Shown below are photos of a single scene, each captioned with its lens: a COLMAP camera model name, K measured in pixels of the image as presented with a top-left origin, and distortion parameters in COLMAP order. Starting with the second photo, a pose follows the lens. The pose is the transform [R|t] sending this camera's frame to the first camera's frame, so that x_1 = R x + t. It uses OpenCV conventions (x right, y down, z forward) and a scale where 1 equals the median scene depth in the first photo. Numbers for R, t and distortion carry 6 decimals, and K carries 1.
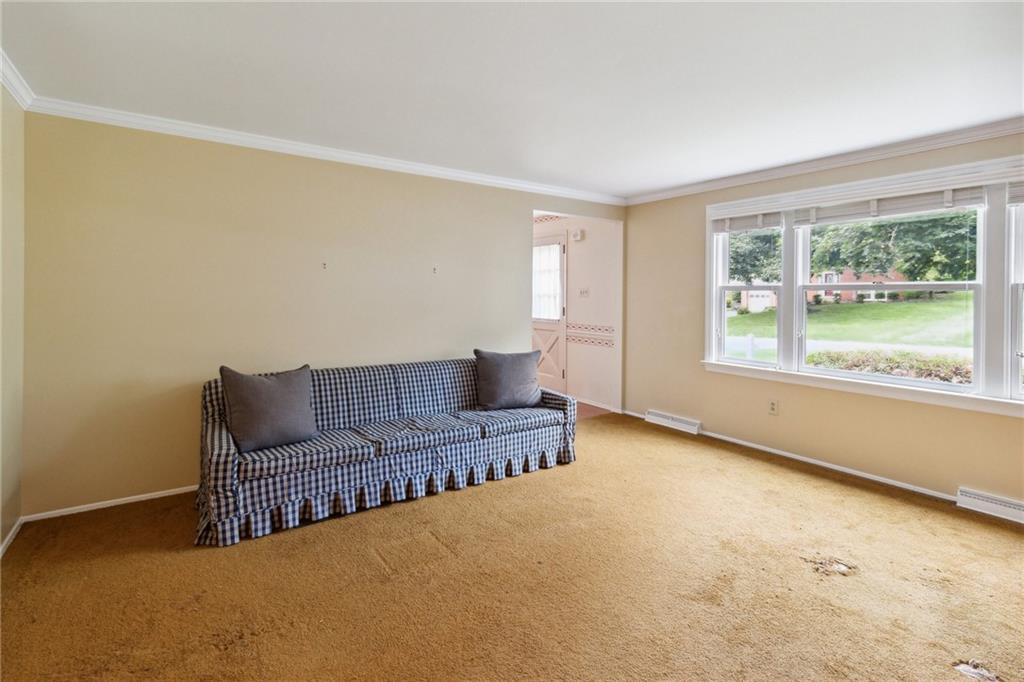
lens RADIAL K [[513.3, 0, 514.5], [0, 513.3, 293.6], [0, 0, 1]] dist [0.013005, 0.001554]
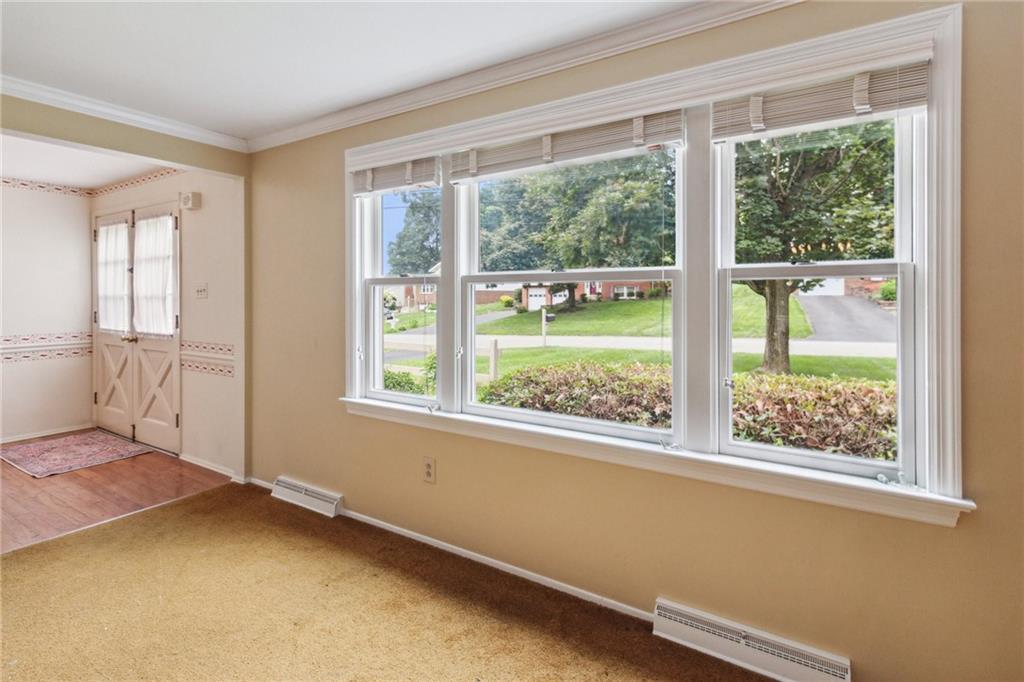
lens RADIAL K [[513.3, 0, 514.5], [0, 513.3, 293.6], [0, 0, 1]] dist [0.013005, 0.001554]
pose [[0.926383, -0.008673, 0.376482, 0.278055], [0.009444, 0.999955, -0.000203, 0.004869], [-0.376464, 0.003743, 0.926424, 0.291215]]
